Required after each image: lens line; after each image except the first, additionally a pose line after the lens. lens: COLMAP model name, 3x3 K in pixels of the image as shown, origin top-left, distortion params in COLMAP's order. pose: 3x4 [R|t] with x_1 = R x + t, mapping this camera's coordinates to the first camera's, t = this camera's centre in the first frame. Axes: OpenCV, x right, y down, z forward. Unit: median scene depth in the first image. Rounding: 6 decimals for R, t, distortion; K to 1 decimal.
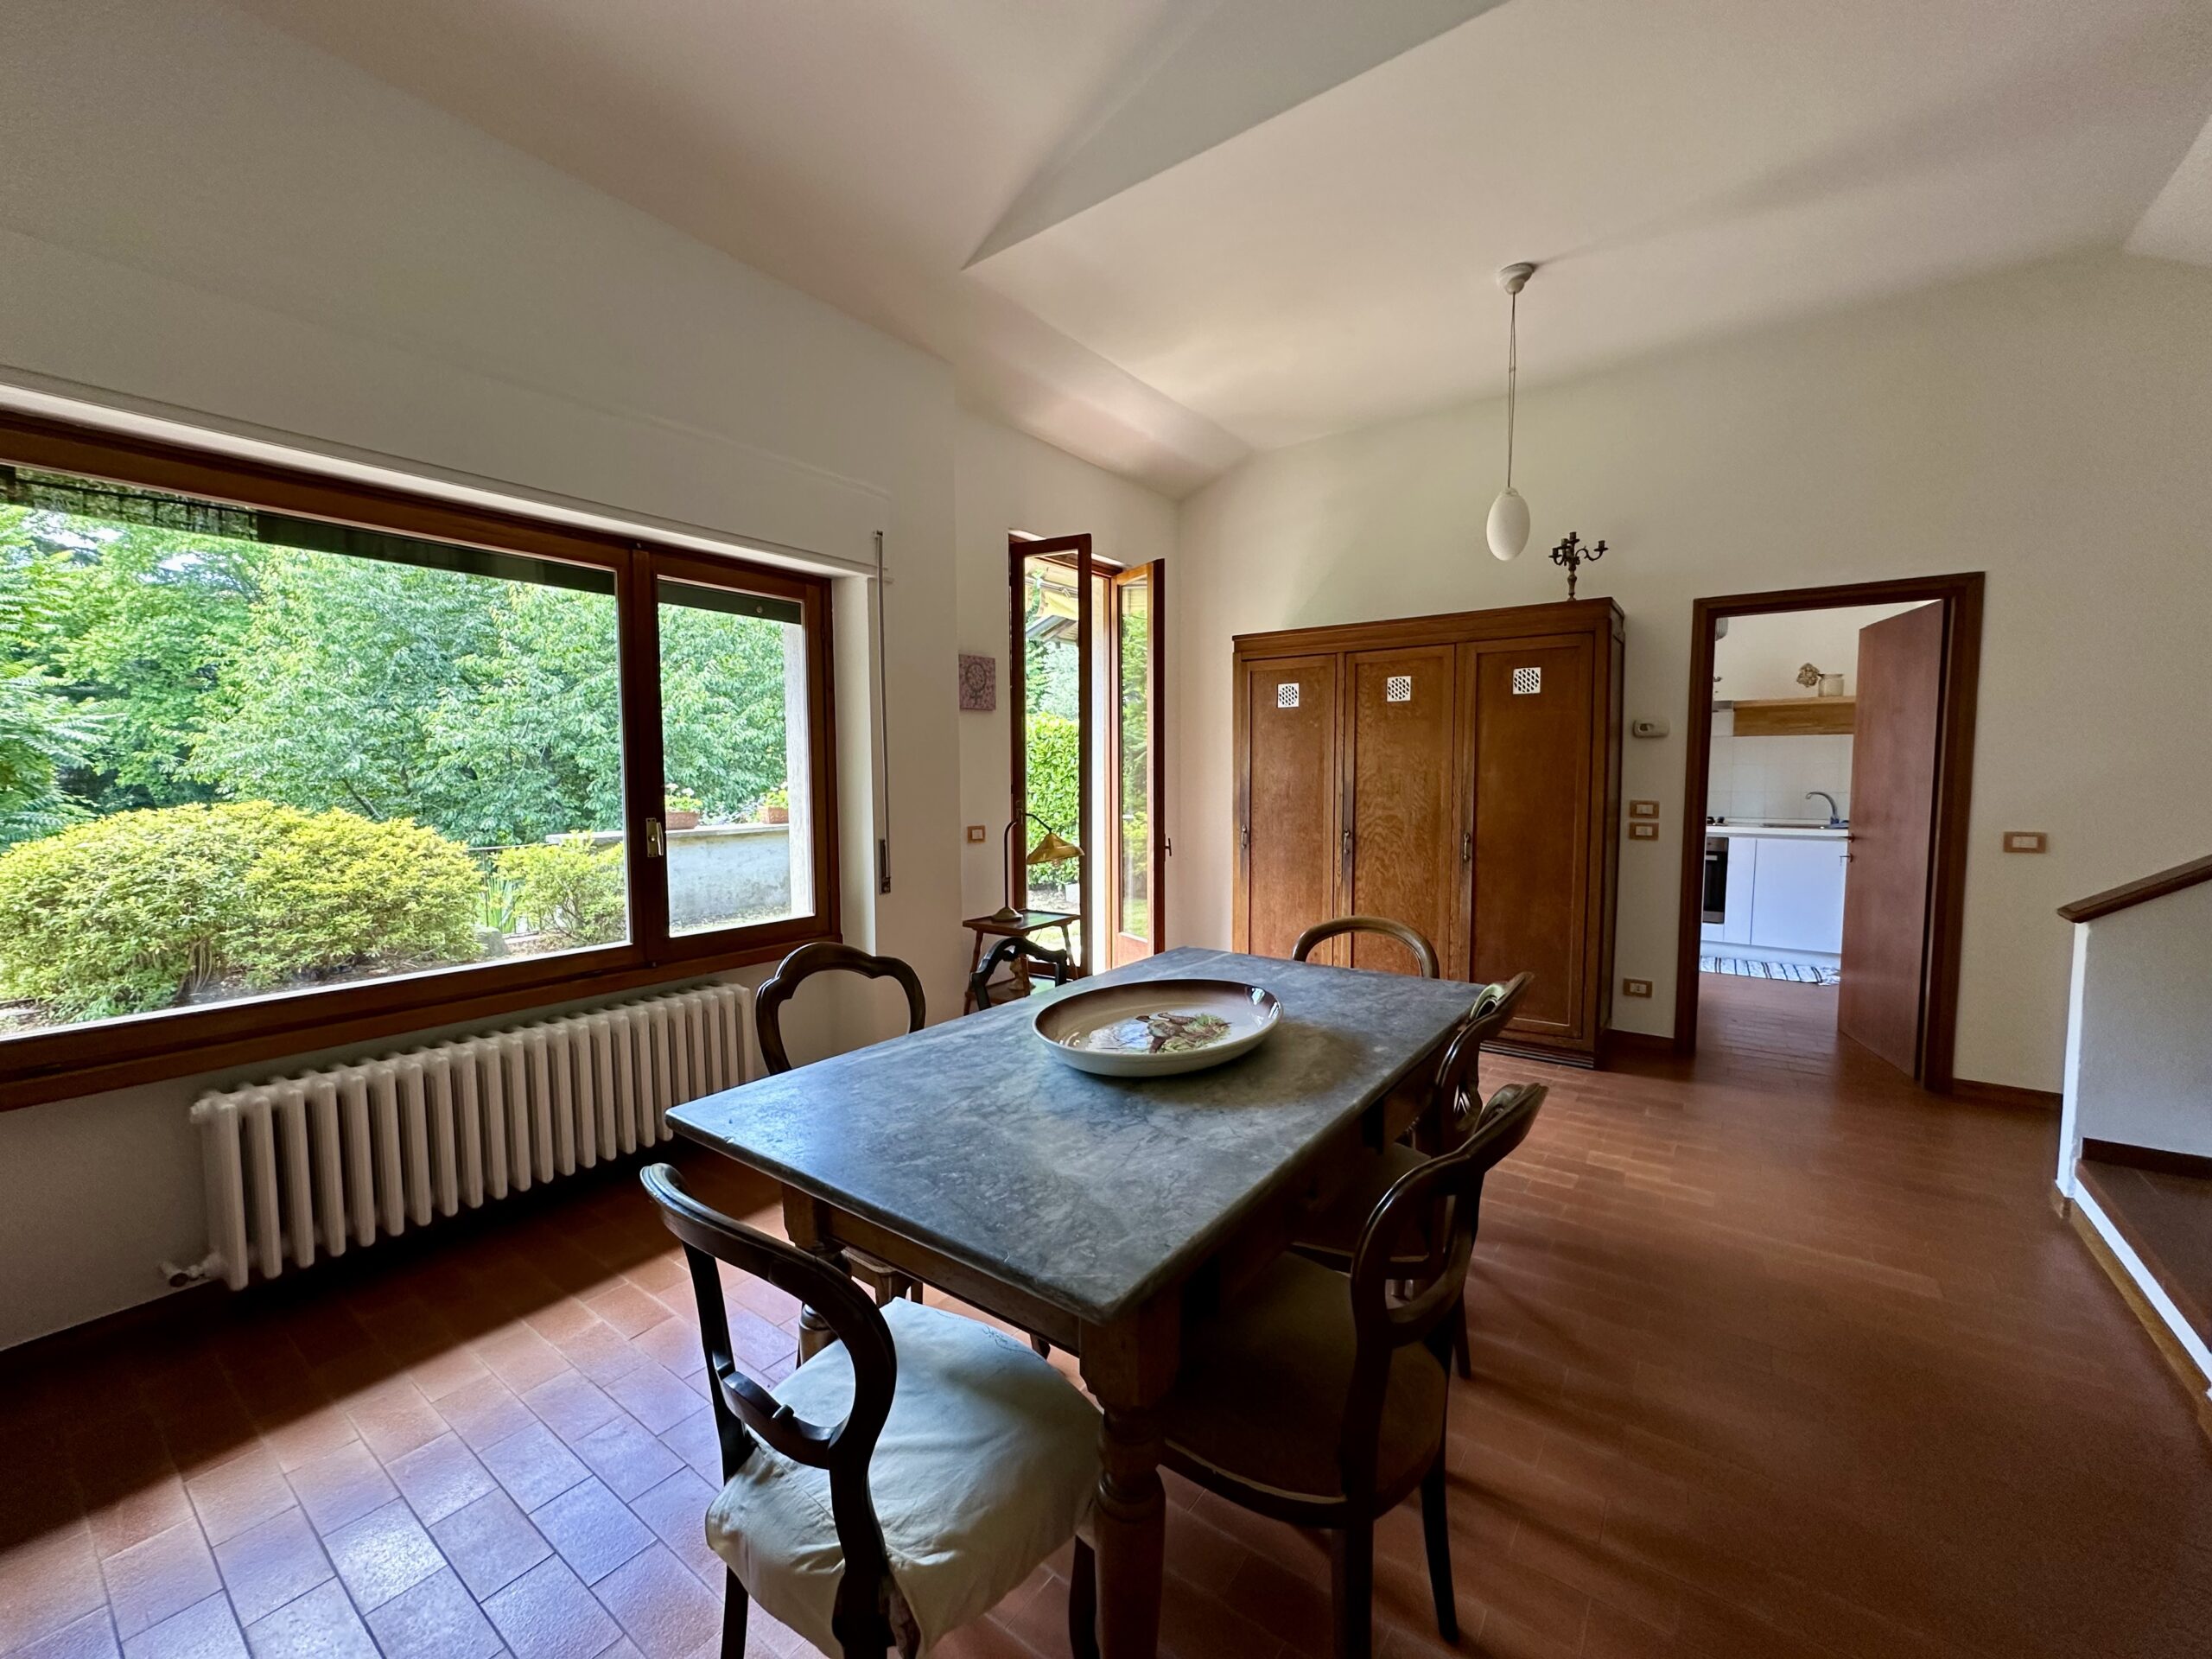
lens RADIAL K [[882.1, 0, 1112.1], [0, 882.1, 830.5], [0, 0, 1]] dist [-0.006381, -0.000113]
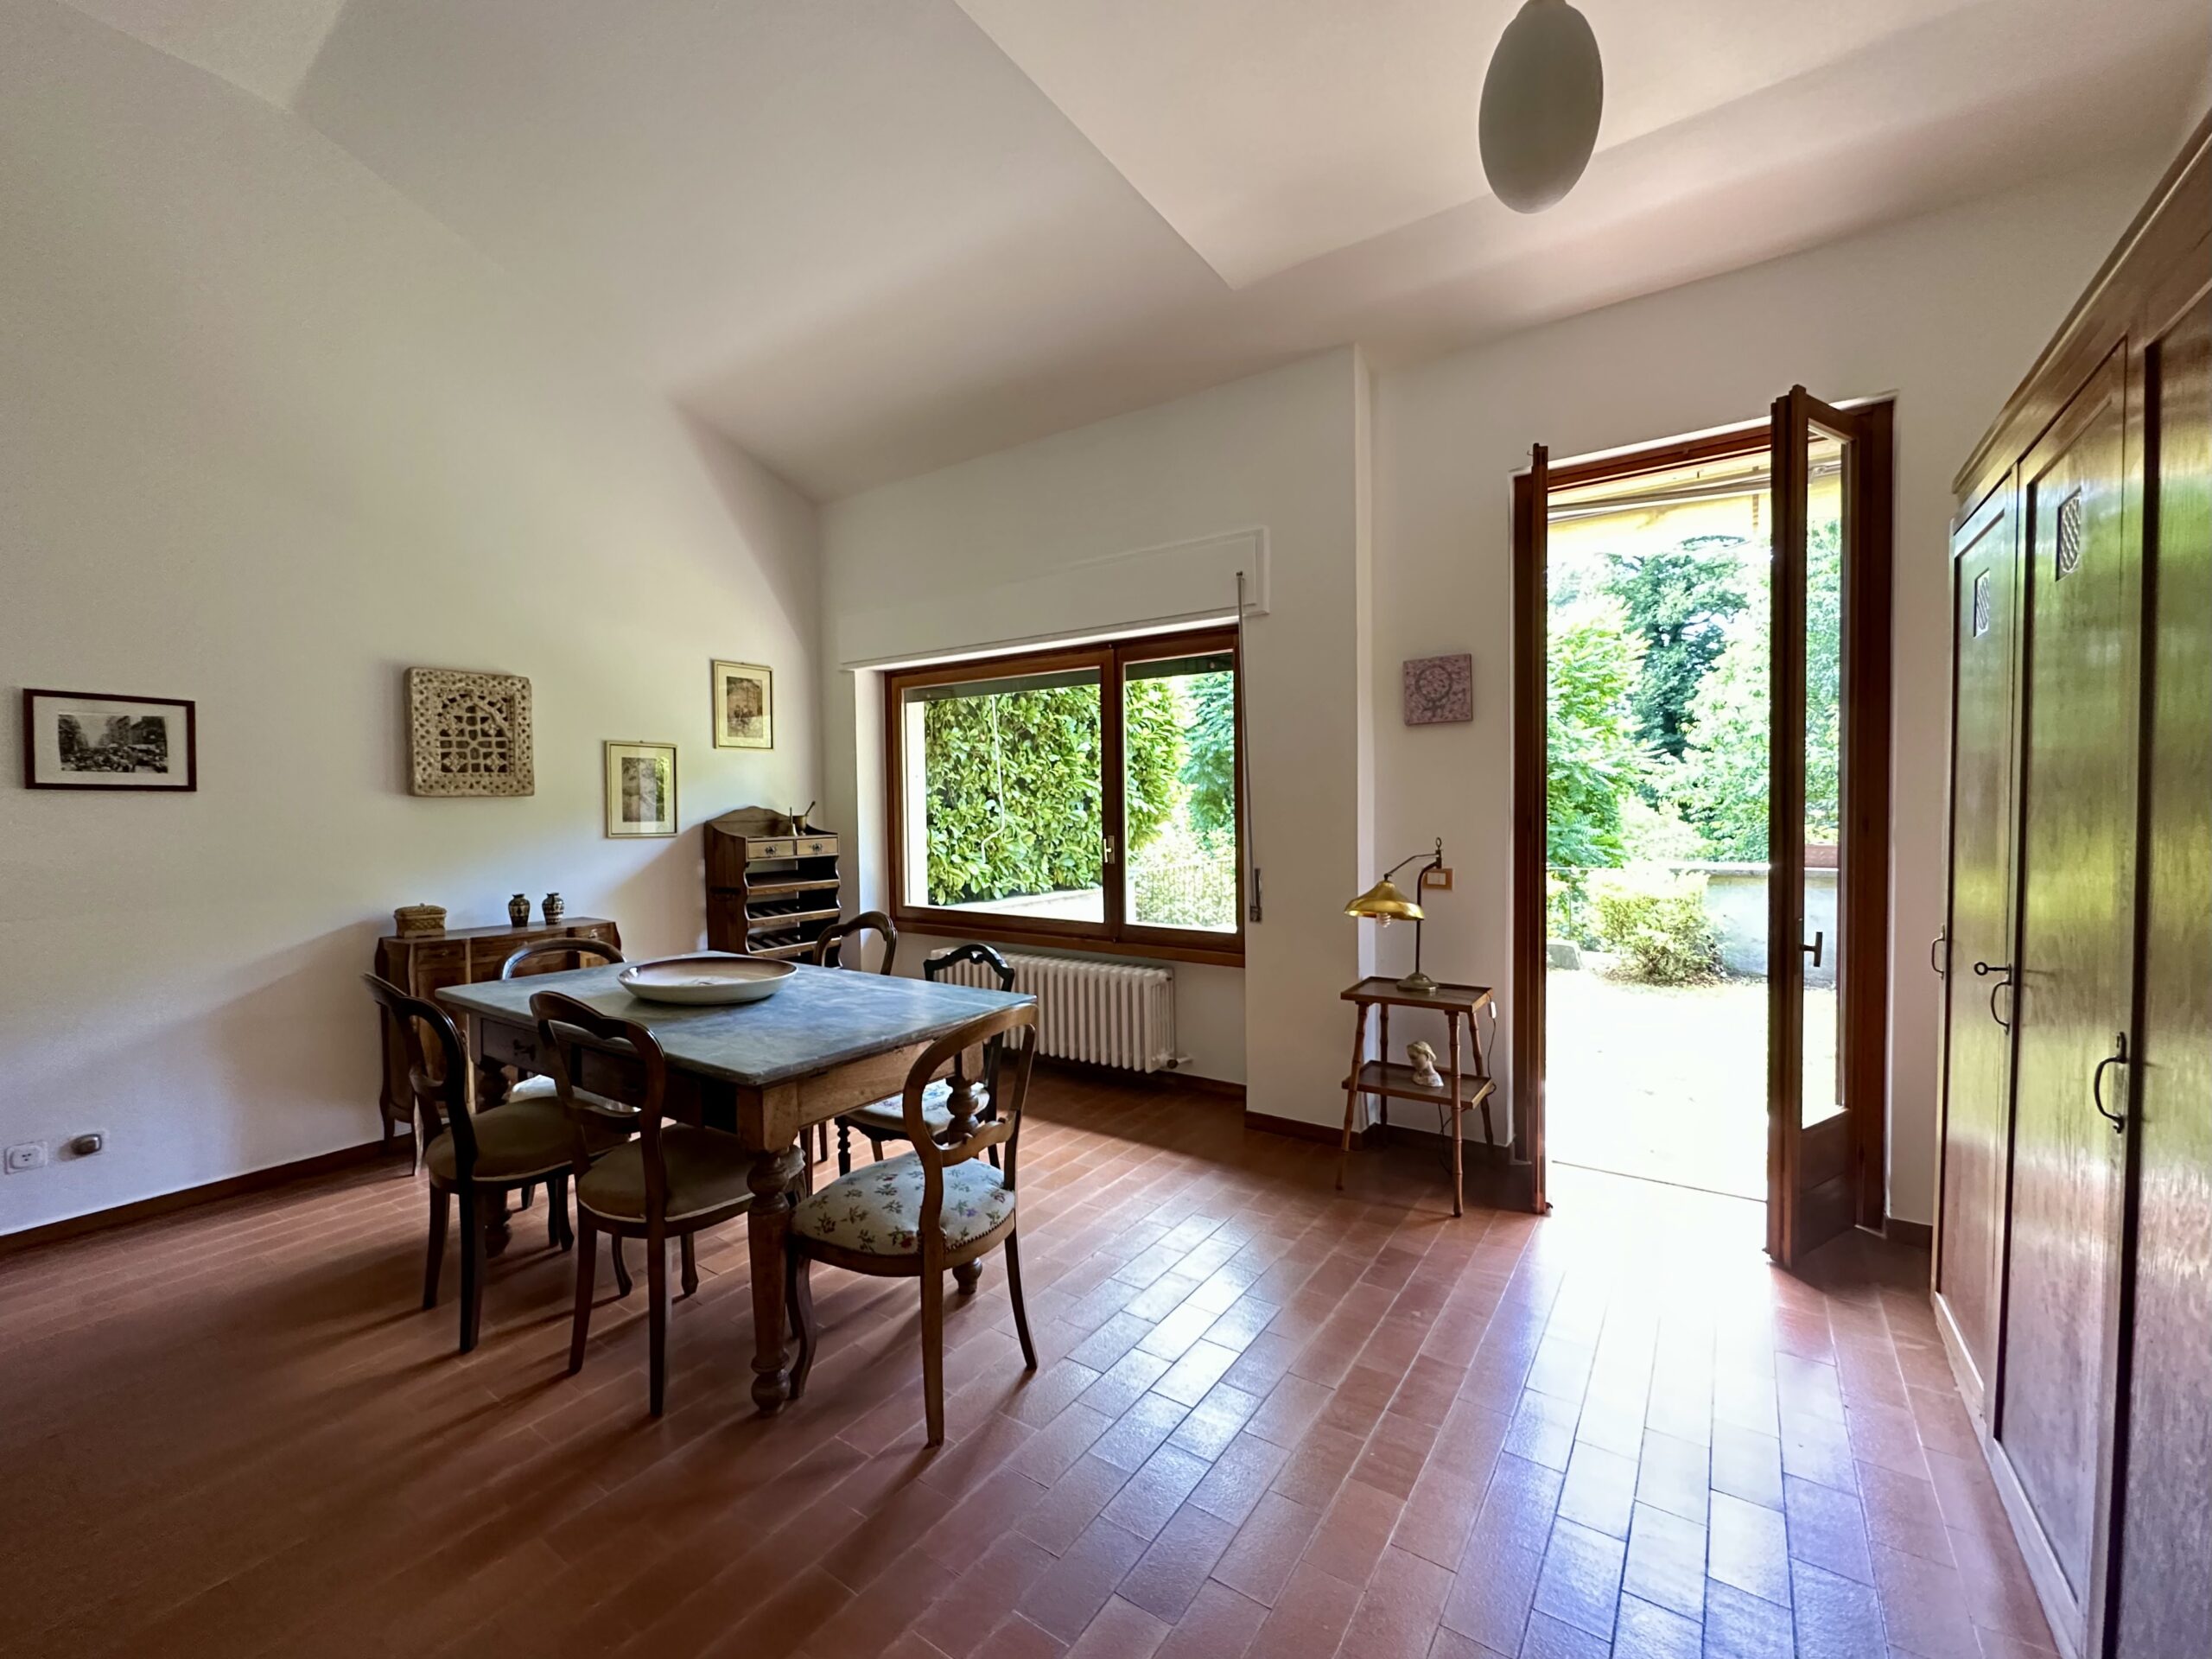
lens RADIAL K [[914.9, 0, 1109.2], [0, 914.9, 830.1], [0, 0, 1]] dist [-0.001894, -0.000040]
pose [[0.015192, 0.026784, -0.999526, 0.853243], [-0.062598, 0.997706, 0.025784, -0.053781], [0.997923, 0.062176, 0.016833, 0.872171]]
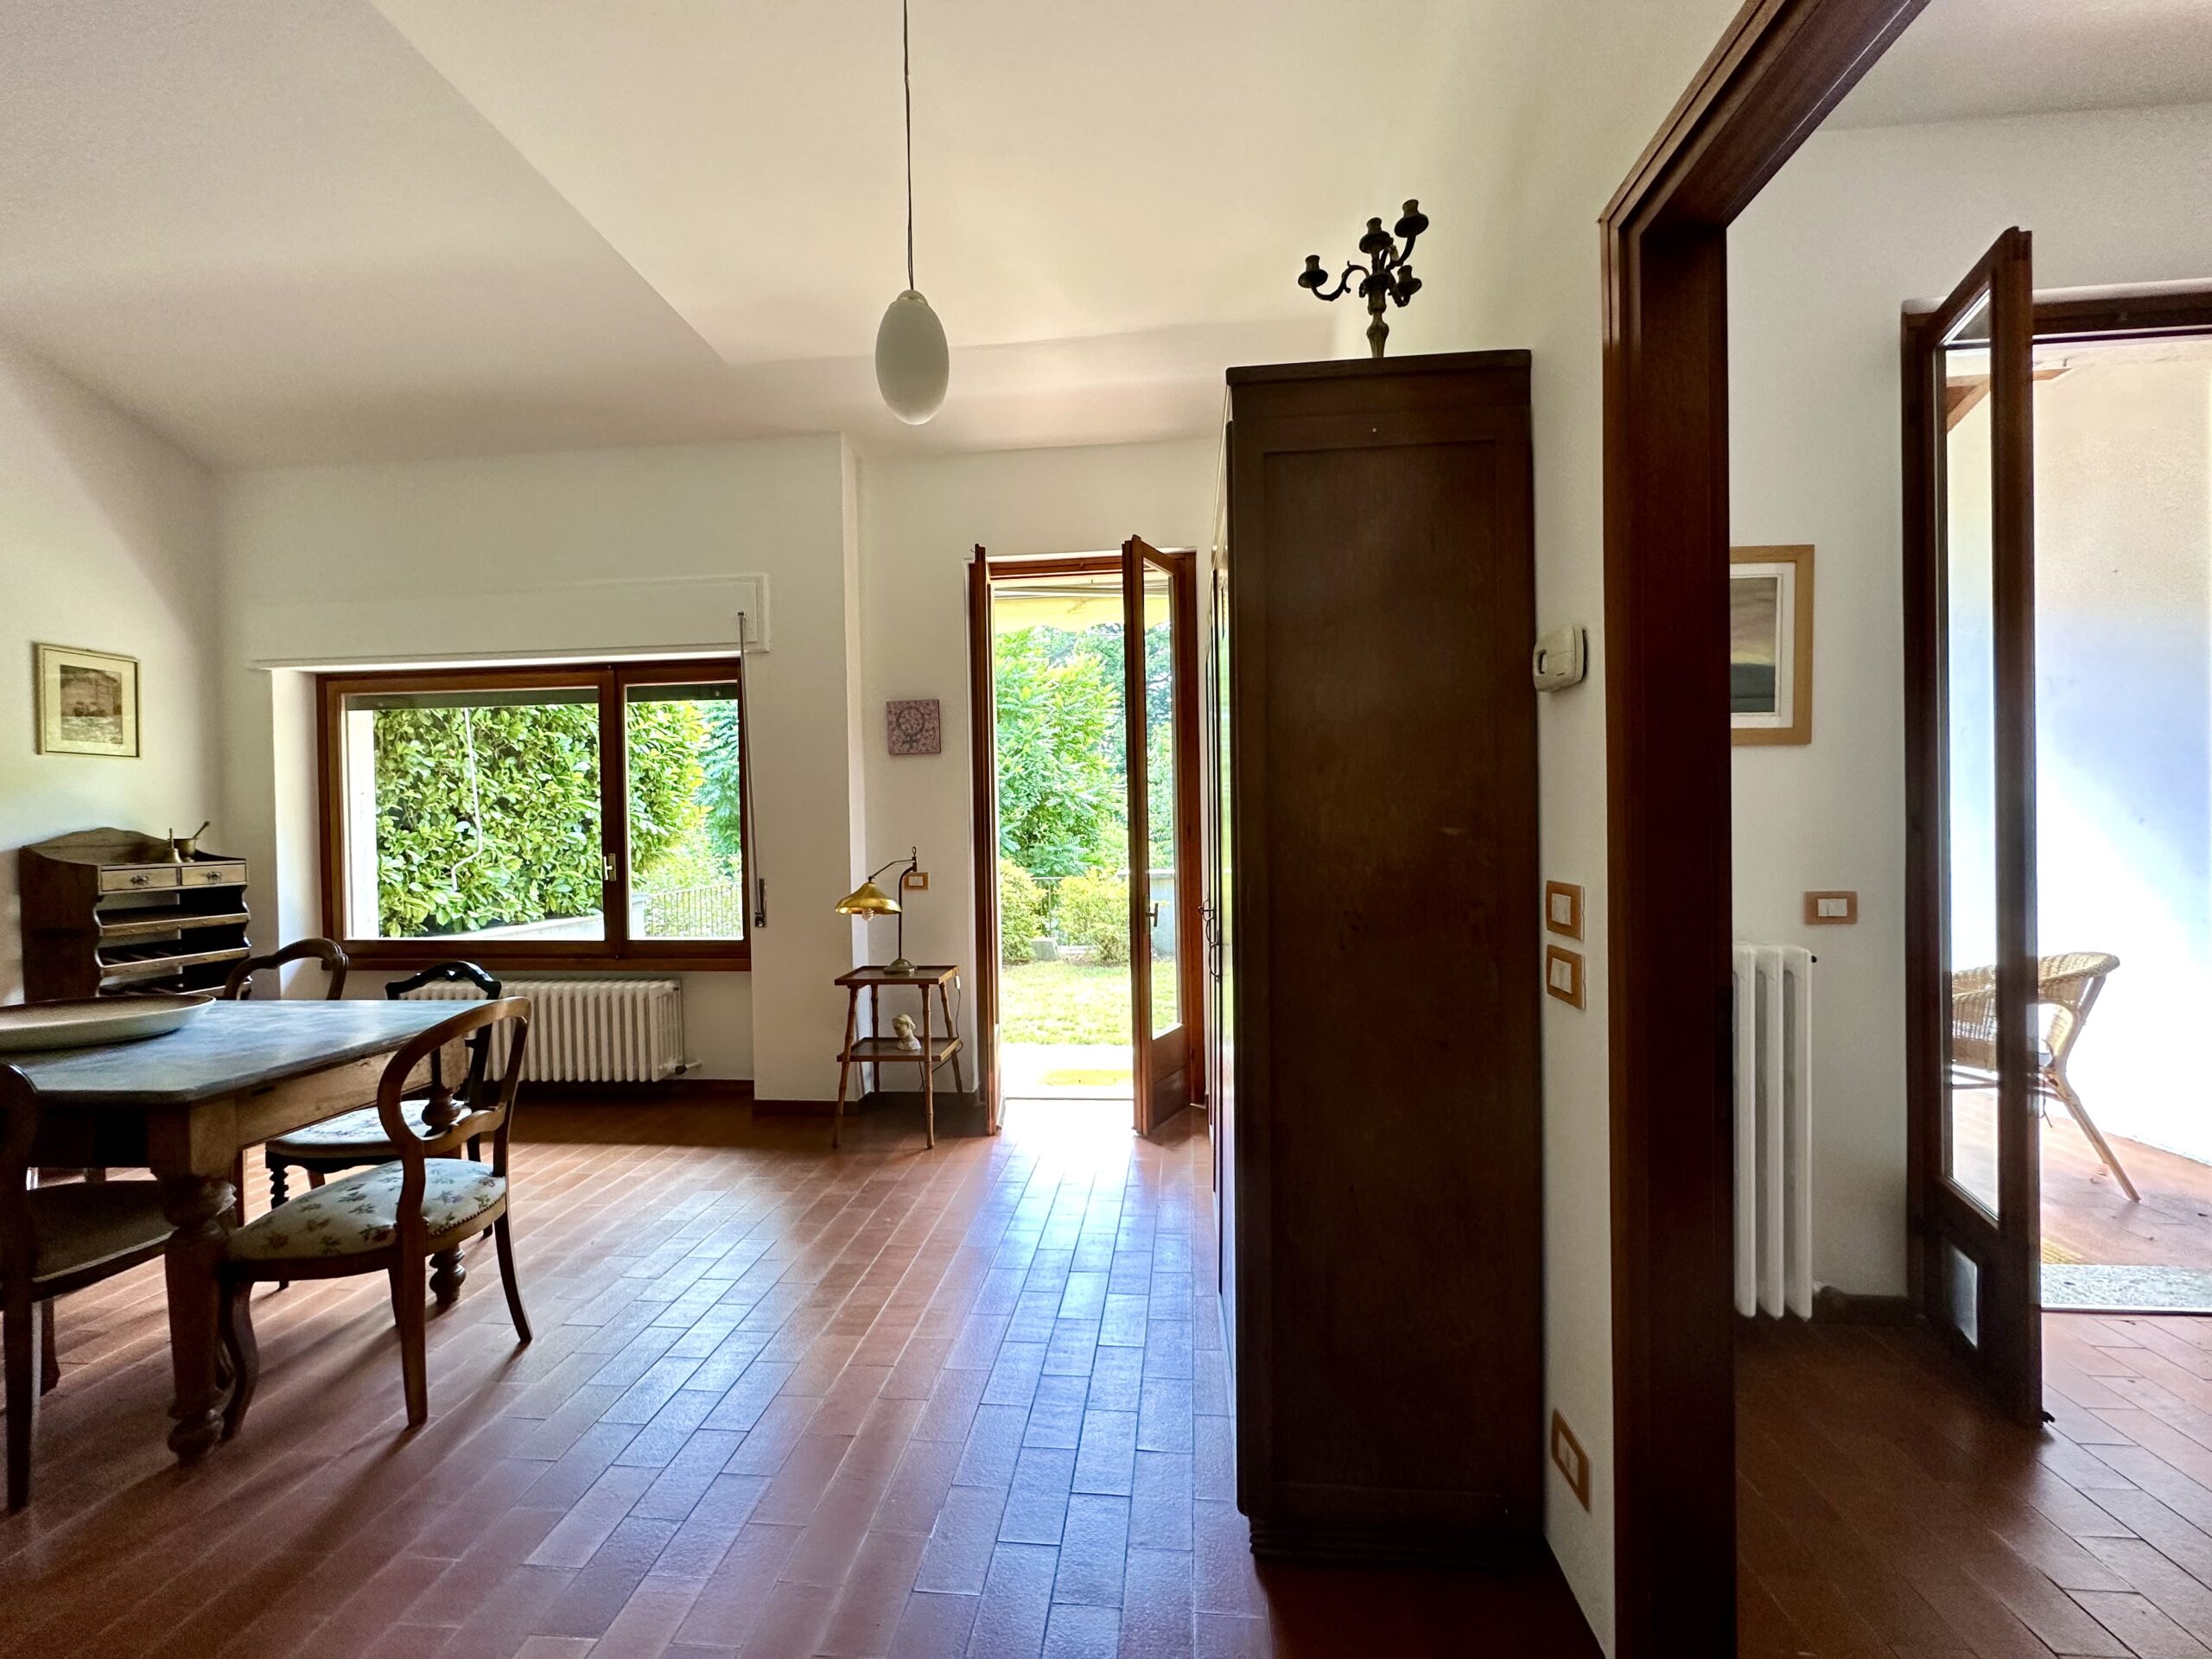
lens RADIAL K [[884.8, 0, 1105.3], [0, 884.8, 831.8], [0, 0, 1]] dist [-0.003273, 0.000406]
pose [[0.497238, -0.001598, -0.867613, 1.019899], [-0.046853, 0.998490, -0.028691, -0.039864], [0.866348, 0.054917, 0.496412, 0.879416]]
